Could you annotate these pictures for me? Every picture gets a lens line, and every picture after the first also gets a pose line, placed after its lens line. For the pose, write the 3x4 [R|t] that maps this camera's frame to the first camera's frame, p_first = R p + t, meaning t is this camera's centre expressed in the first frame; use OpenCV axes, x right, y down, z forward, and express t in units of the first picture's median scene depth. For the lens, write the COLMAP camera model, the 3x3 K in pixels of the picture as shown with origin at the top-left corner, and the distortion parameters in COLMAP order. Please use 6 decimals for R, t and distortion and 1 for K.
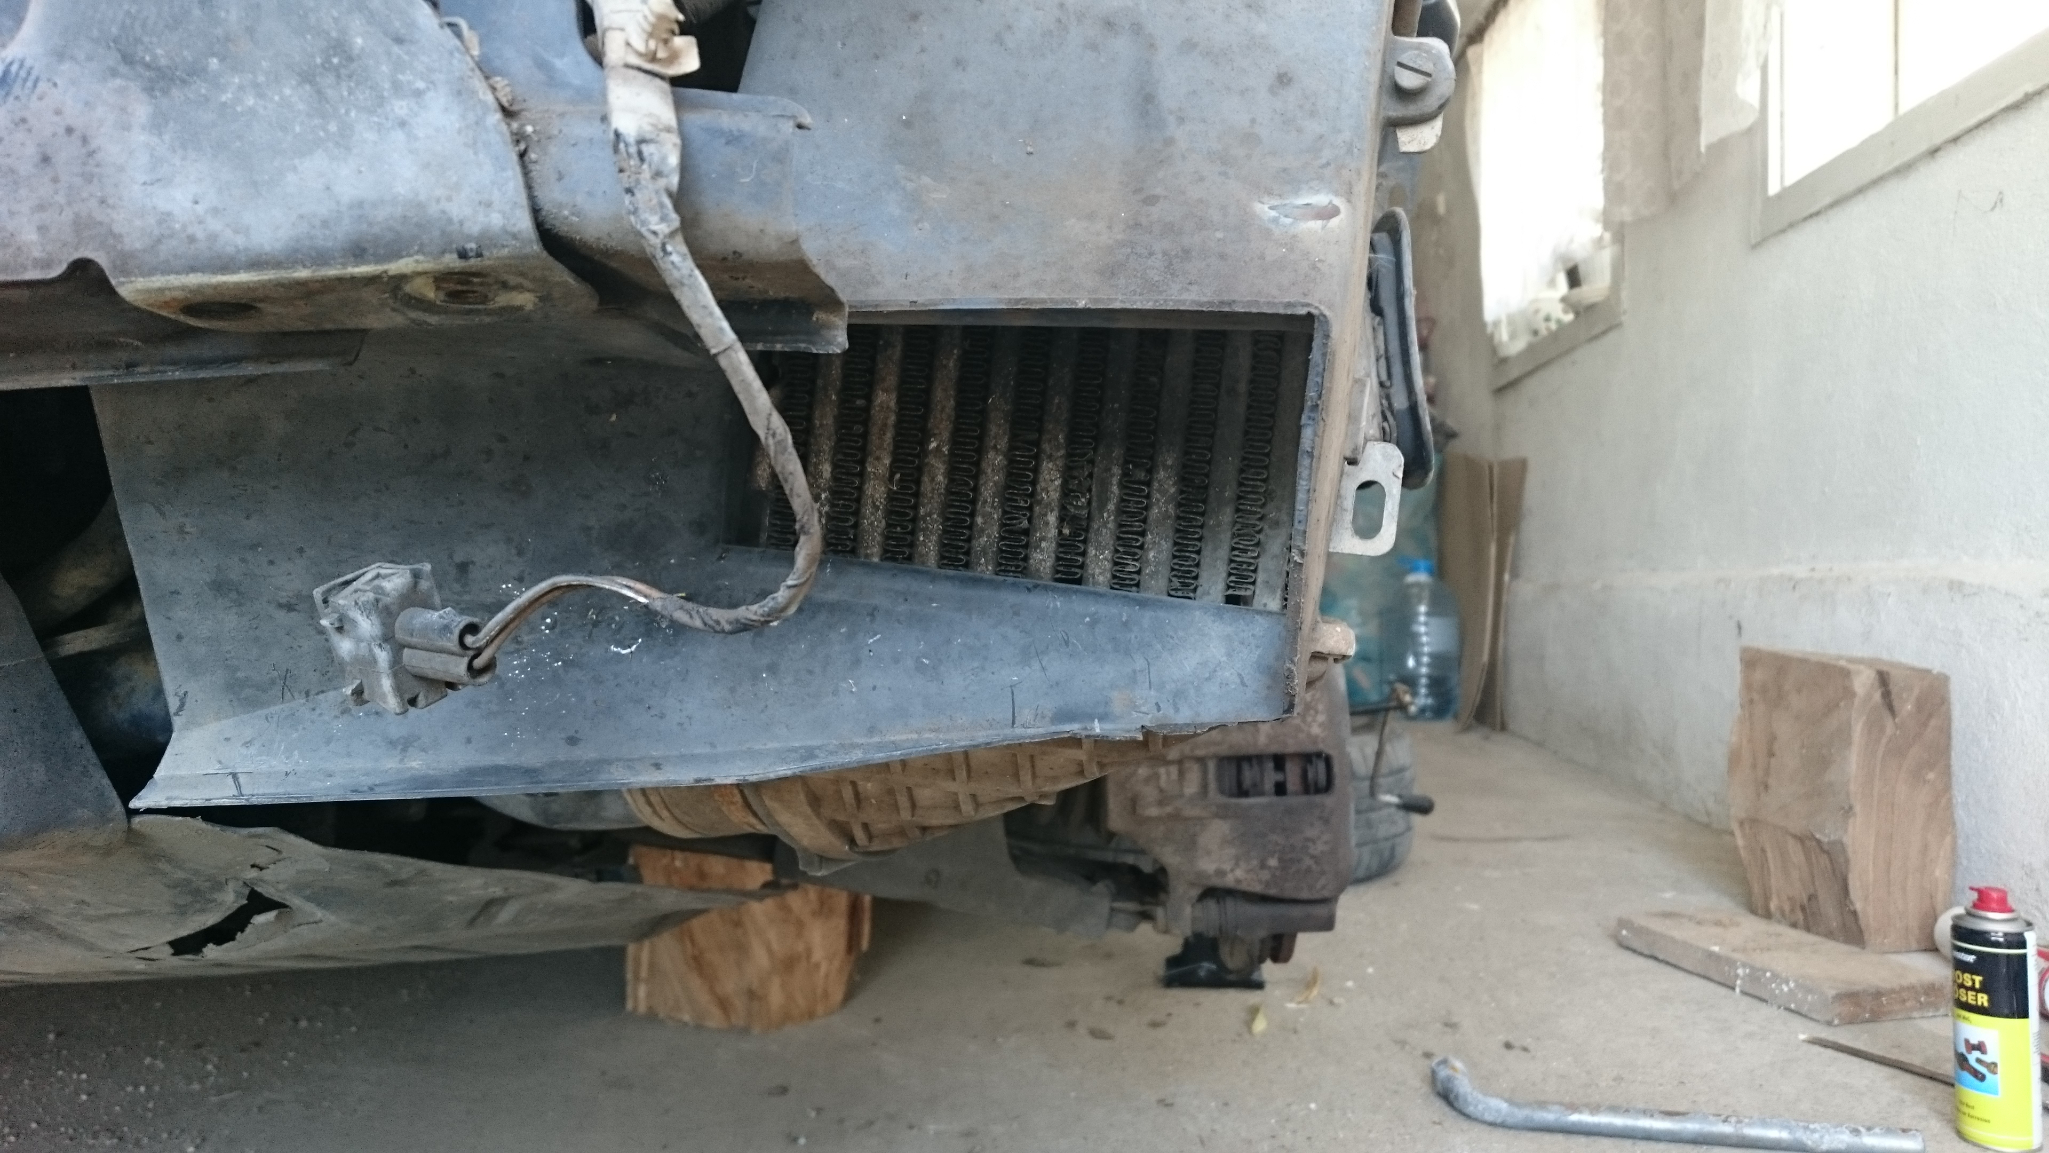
lens RADIAL K [[1578.7, 0, 1024.5], [0, 1578.7, 576.5], [0, 0, 1]] dist [0.005693, 0.054141]
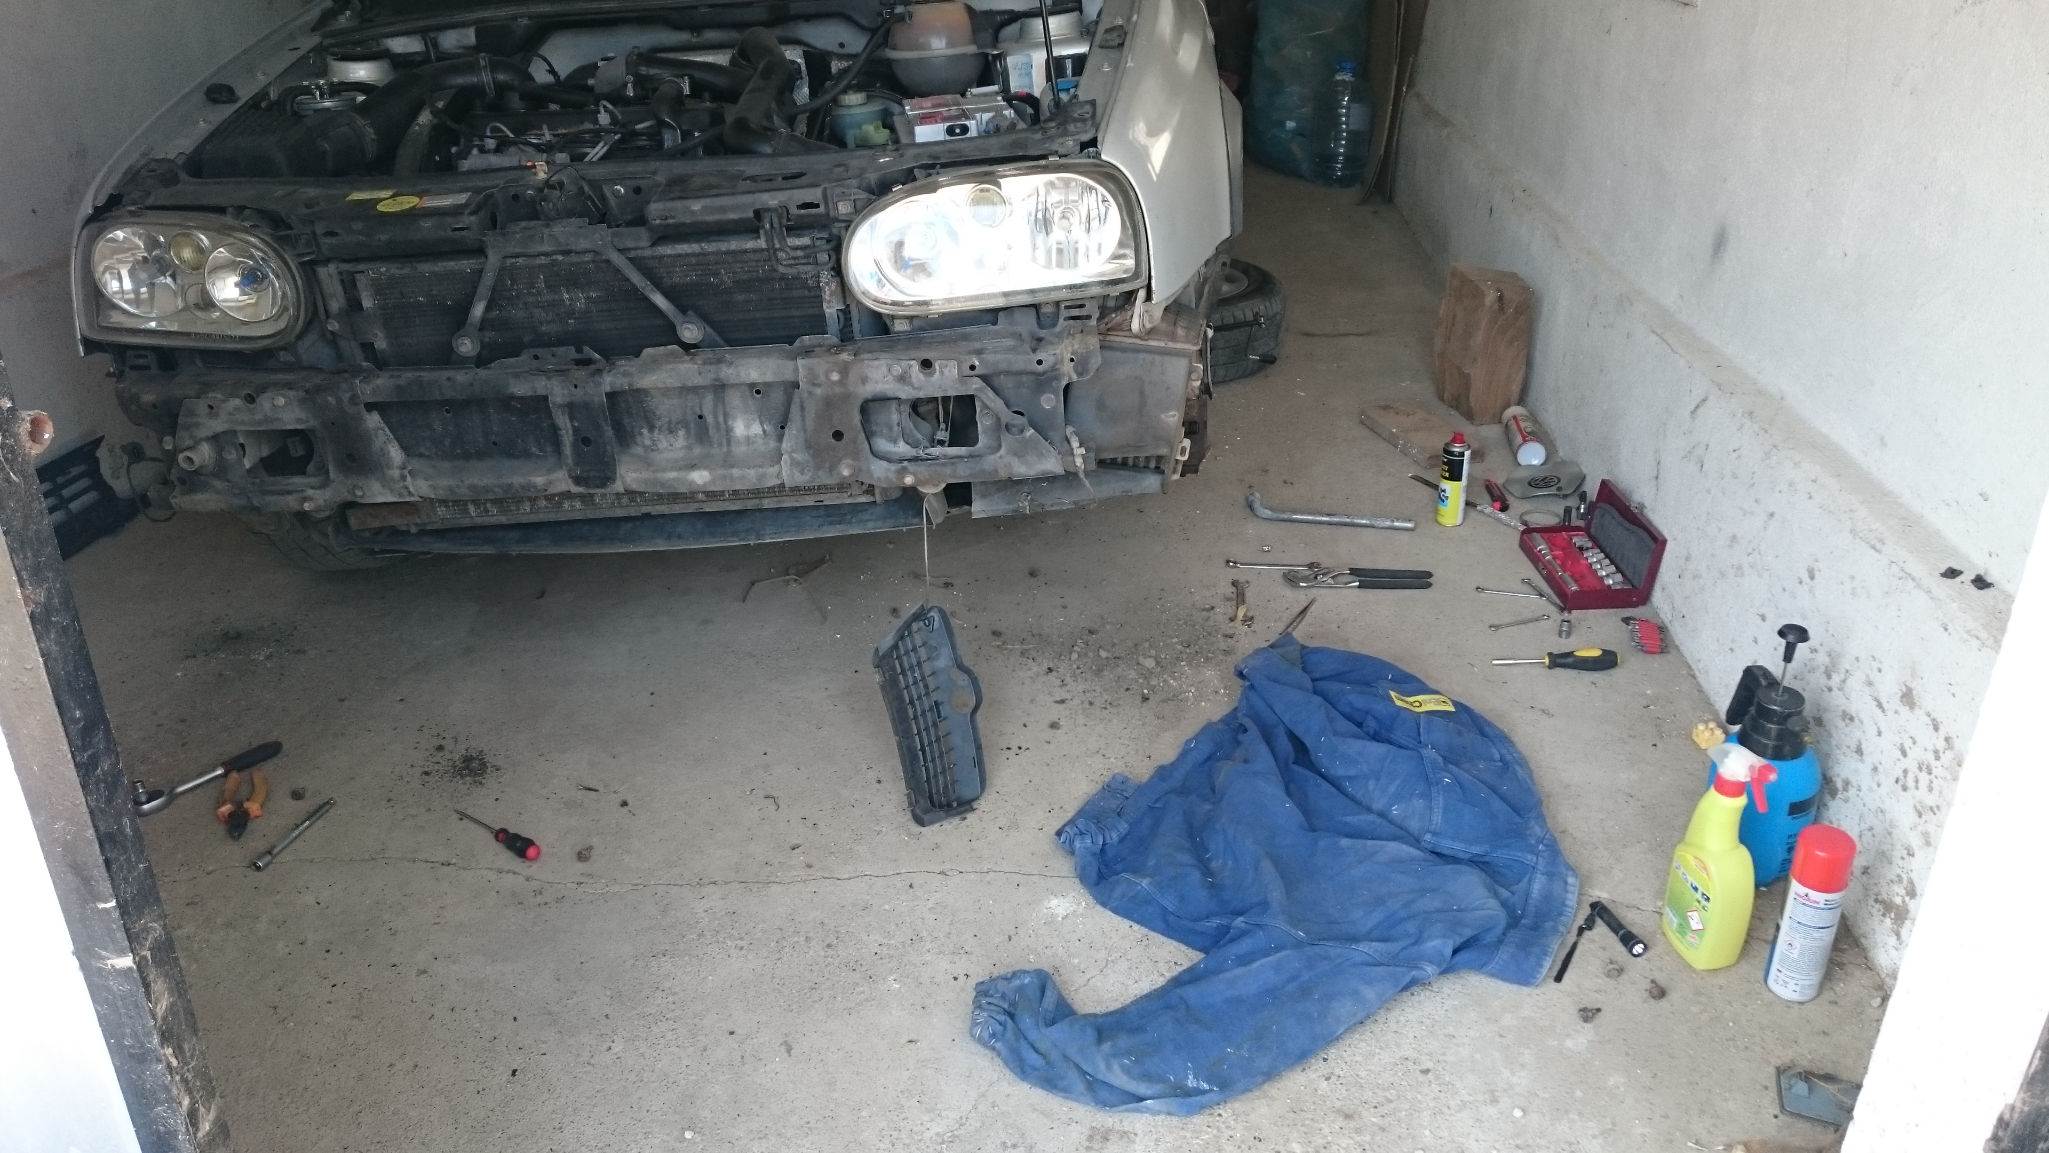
lens RADIAL K [[1561.5, 0, 1004.1], [0, 1561.5, 630.0], [0, 0, 1]] dist [0.005177, 0.002761]
pose [[0.999971, -0.006317, -0.004211, -0.127956], [0.007544, 0.889052, 0.457744, -0.683144], [0.000852, -0.457763, 0.889074, -1.395576]]
